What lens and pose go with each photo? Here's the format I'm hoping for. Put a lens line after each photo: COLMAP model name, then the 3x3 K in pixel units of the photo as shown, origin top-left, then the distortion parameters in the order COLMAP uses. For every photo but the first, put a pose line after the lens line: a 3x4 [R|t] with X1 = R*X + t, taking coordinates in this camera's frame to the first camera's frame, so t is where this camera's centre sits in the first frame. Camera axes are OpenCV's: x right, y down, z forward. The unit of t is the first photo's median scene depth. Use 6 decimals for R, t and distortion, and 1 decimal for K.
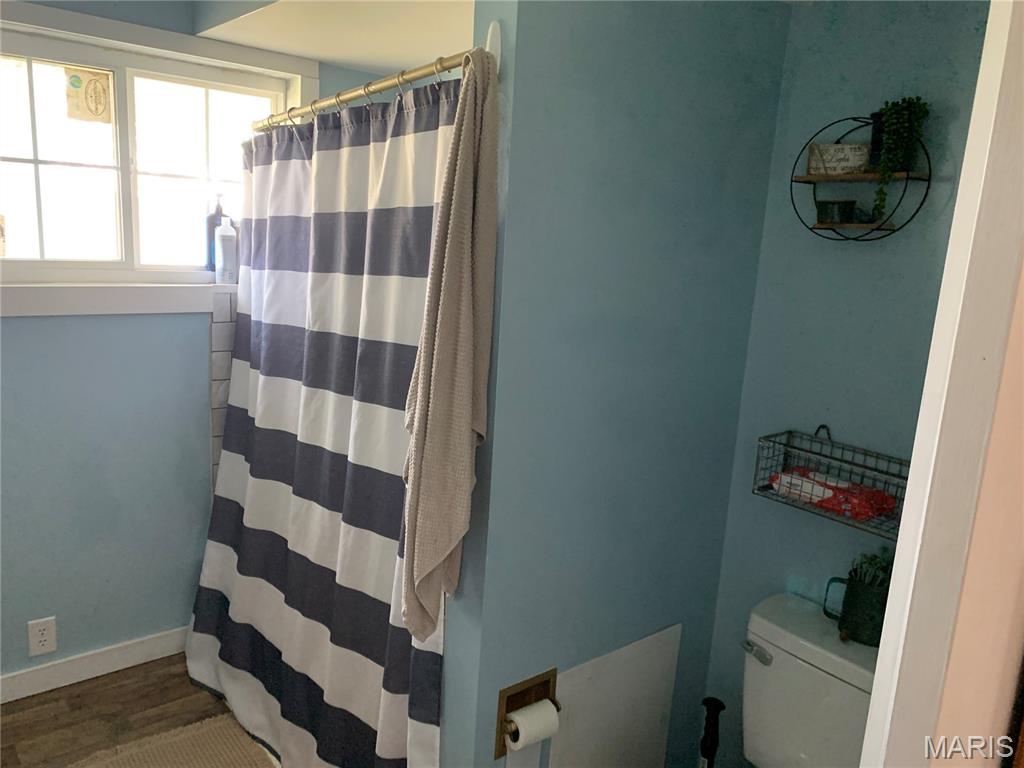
lens RADIAL K [[783.4, 0, 512.0], [0, 783.4, 384.0], [0, 0, 1]] dist [0.014426, 0.000097]
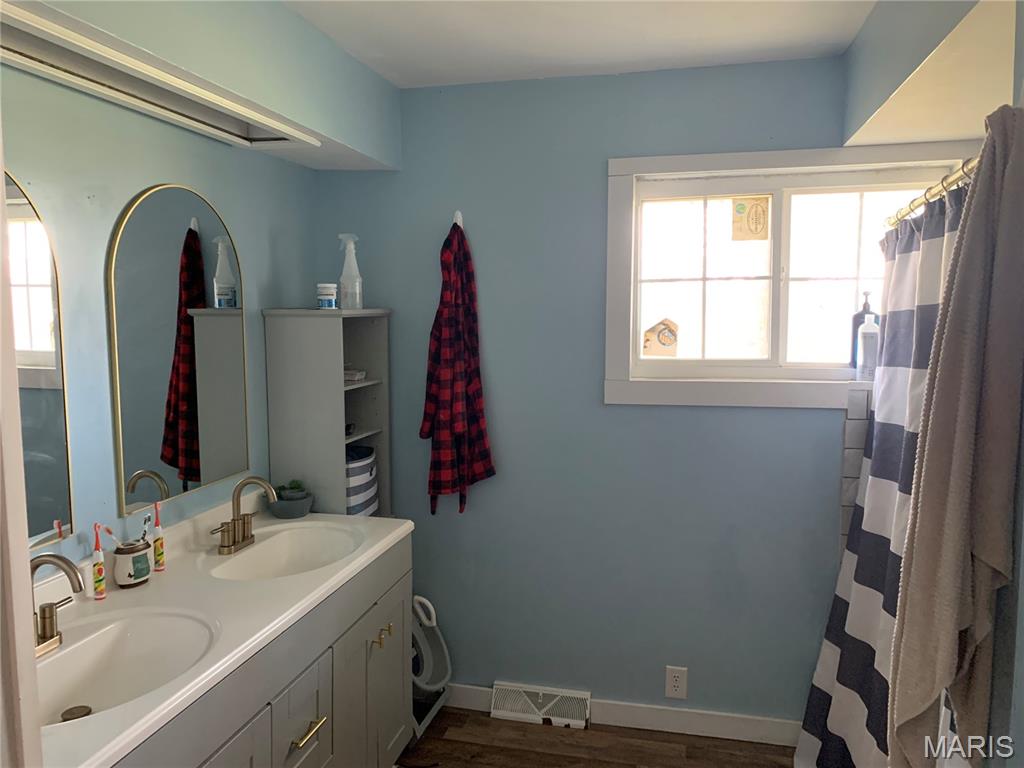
lens RADIAL K [[783.4, 0, 512.0], [0, 783.4, 384.0], [0, 0, 1]] dist [0.014426, 0.000097]
pose [[0.614552, 0.011873, -0.788787, 0.155870], [-0.108490, 0.991658, -0.069599, -0.007023], [0.781380, 0.128348, 0.610714, 0.053384]]
